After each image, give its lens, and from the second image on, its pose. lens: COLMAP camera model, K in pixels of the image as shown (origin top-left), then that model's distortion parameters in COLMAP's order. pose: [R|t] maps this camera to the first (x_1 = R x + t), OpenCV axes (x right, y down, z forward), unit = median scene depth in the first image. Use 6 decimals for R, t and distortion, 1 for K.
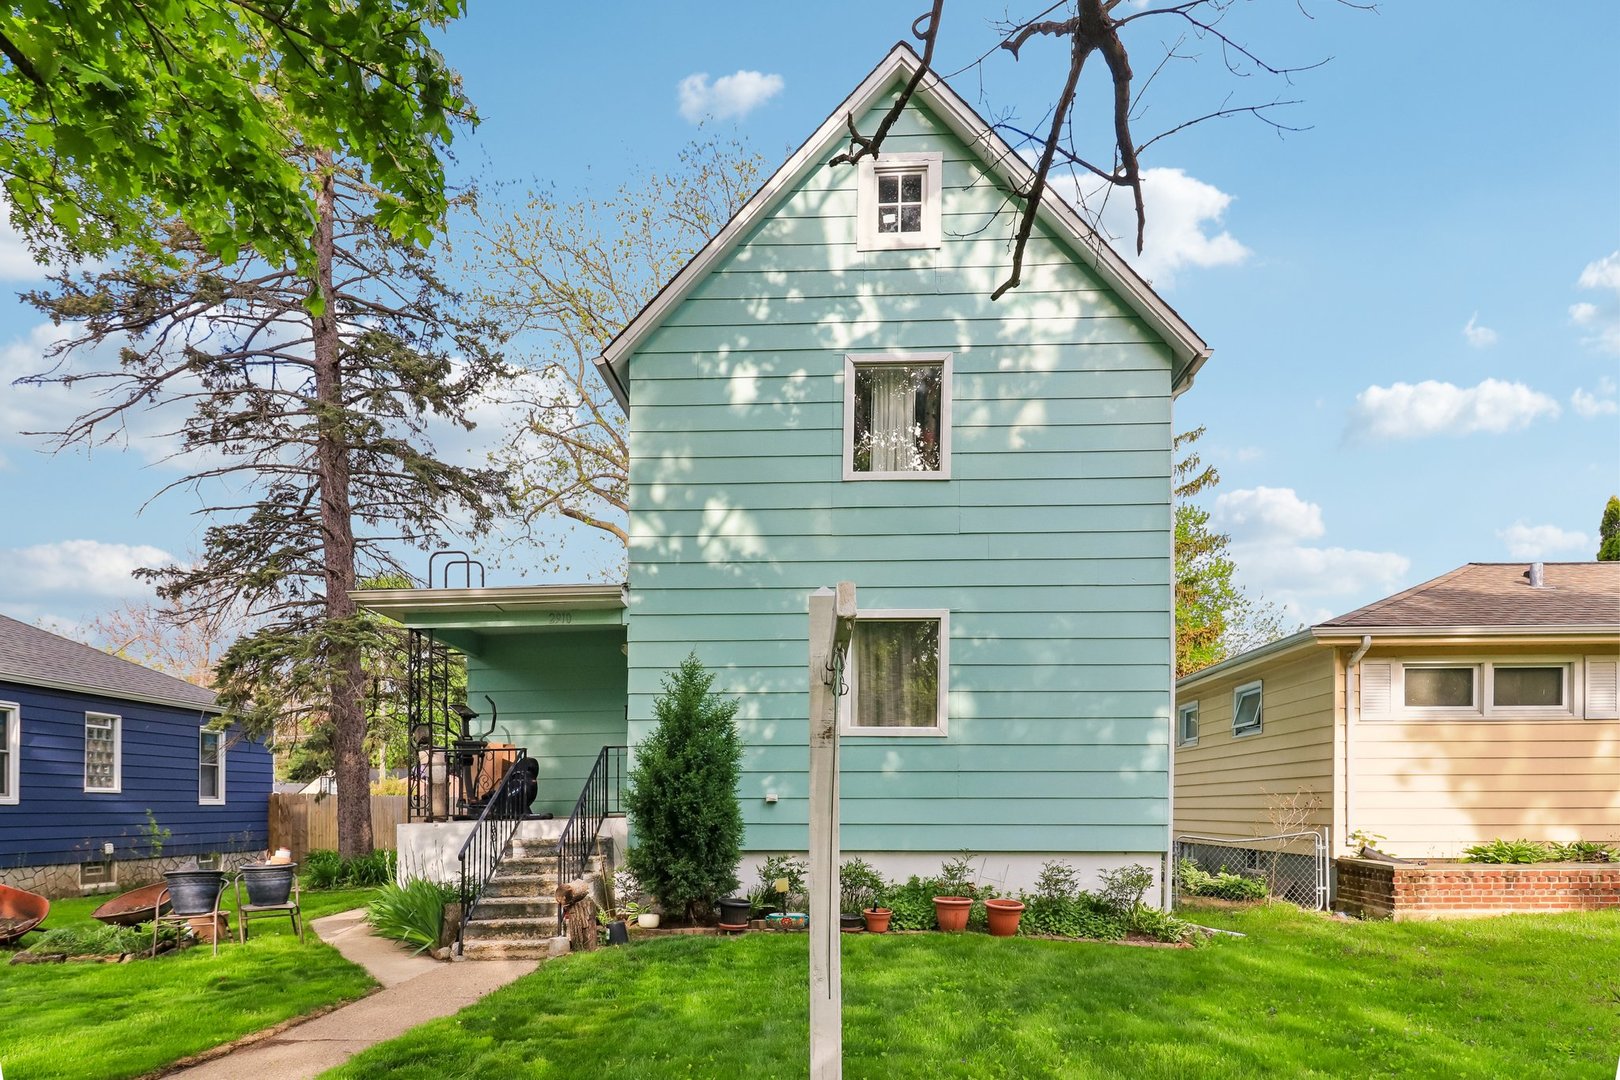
lens RADIAL K [[983.0, 0, 810.0], [0, 983.0, 540.0], [0, 0, 1]] dist [0.003179, -0.000278]
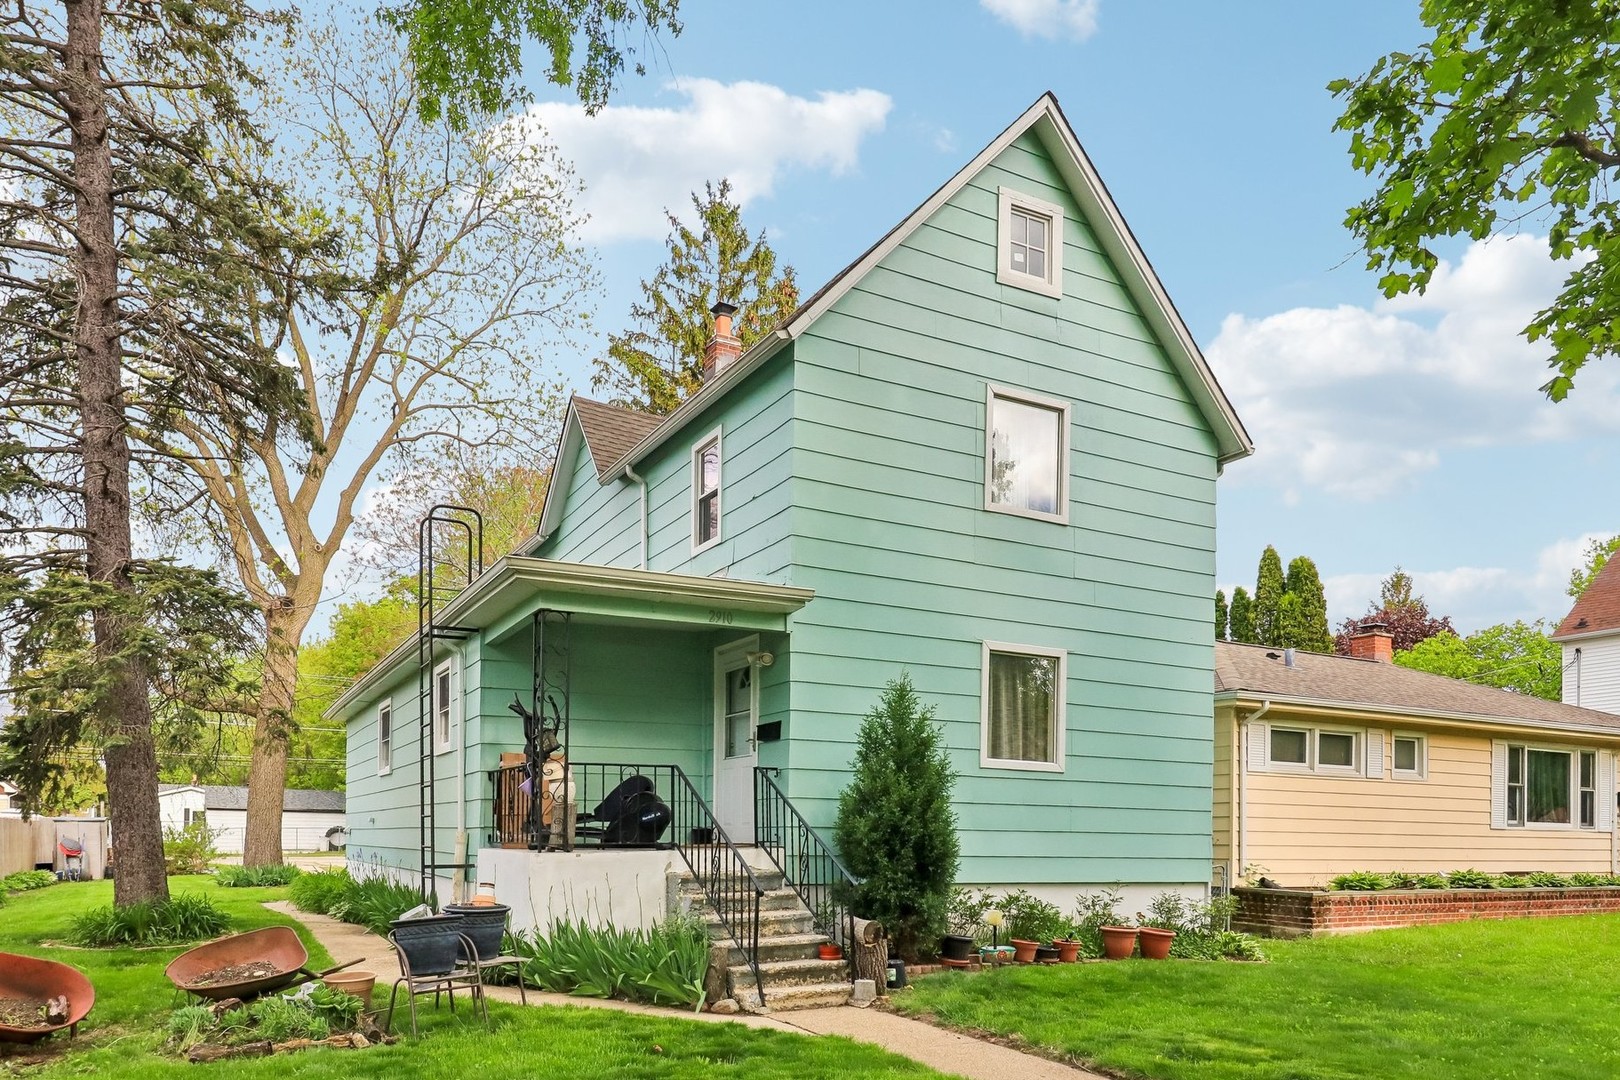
lens RADIAL K [[1073.0, 0, 810.0], [0, 1073.0, 540.0], [0, 0, 1]] dist [0.003798, 0.001519]
pose [[0.871804, 0.143246, 0.468443, -0.639809], [-0.140443, 0.989234, -0.041127, 0.040103], [-0.469291, -0.029935, 0.882536, 0.128439]]
